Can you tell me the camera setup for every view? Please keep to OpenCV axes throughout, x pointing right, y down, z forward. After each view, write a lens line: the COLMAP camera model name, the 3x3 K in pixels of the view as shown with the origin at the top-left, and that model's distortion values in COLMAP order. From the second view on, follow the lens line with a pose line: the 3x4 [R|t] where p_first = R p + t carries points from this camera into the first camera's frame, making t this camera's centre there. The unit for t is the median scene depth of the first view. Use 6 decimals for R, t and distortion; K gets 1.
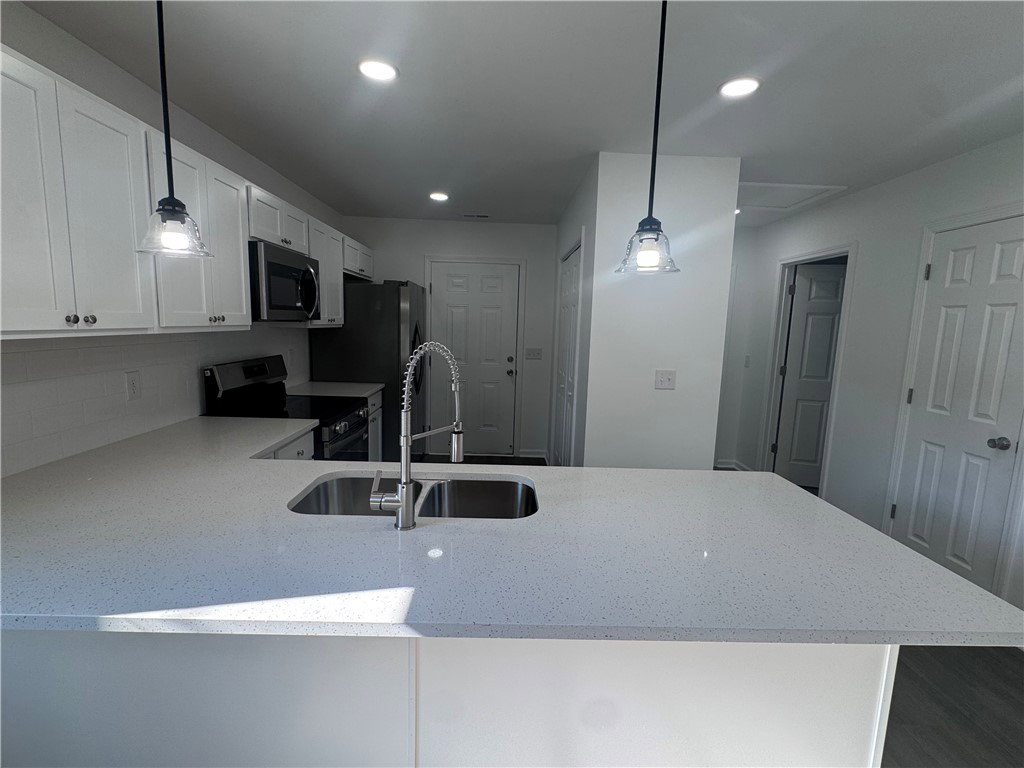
lens RADIAL K [[461.2, 0, 512.0], [0, 461.2, 384.0], [0, 0, 1]] dist [-0.010305, 0.000093]
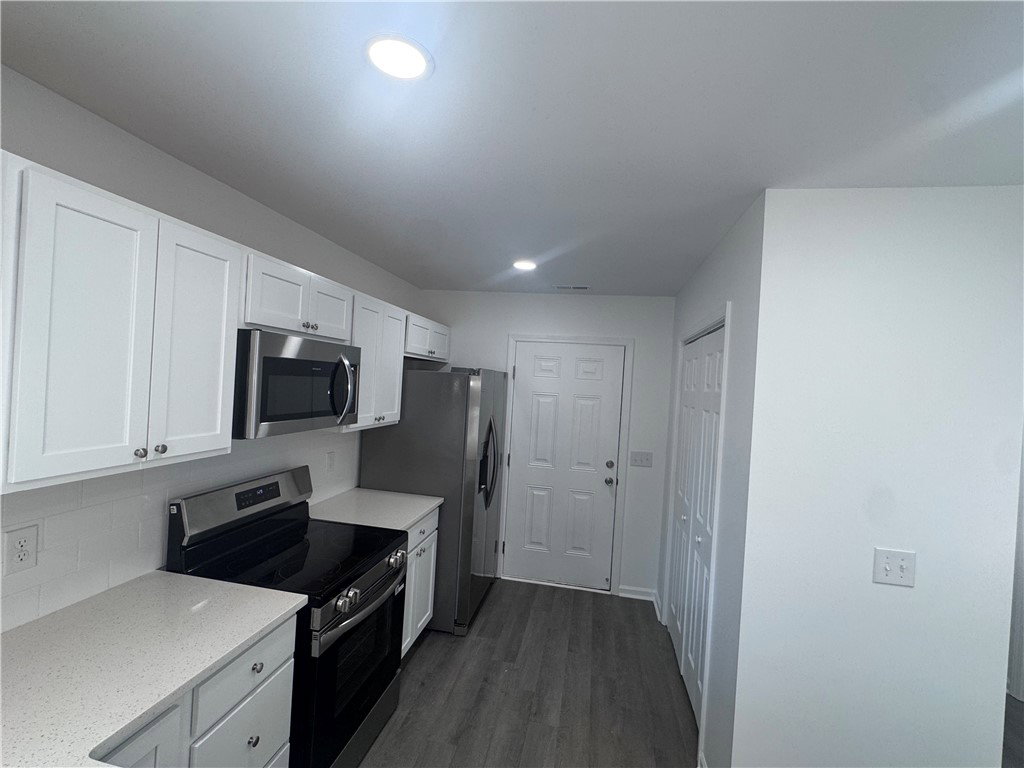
lens RADIAL K [[461.2, 0, 512.0], [0, 461.2, 384.0], [0, 0, 1]] dist [-0.010305, 0.000093]
pose [[0.976856, 0.028052, -0.212049, -0.006407], [-0.057197, 0.989519, -0.132589, -0.114884], [0.206107, 0.141649, 0.968223, 0.299227]]
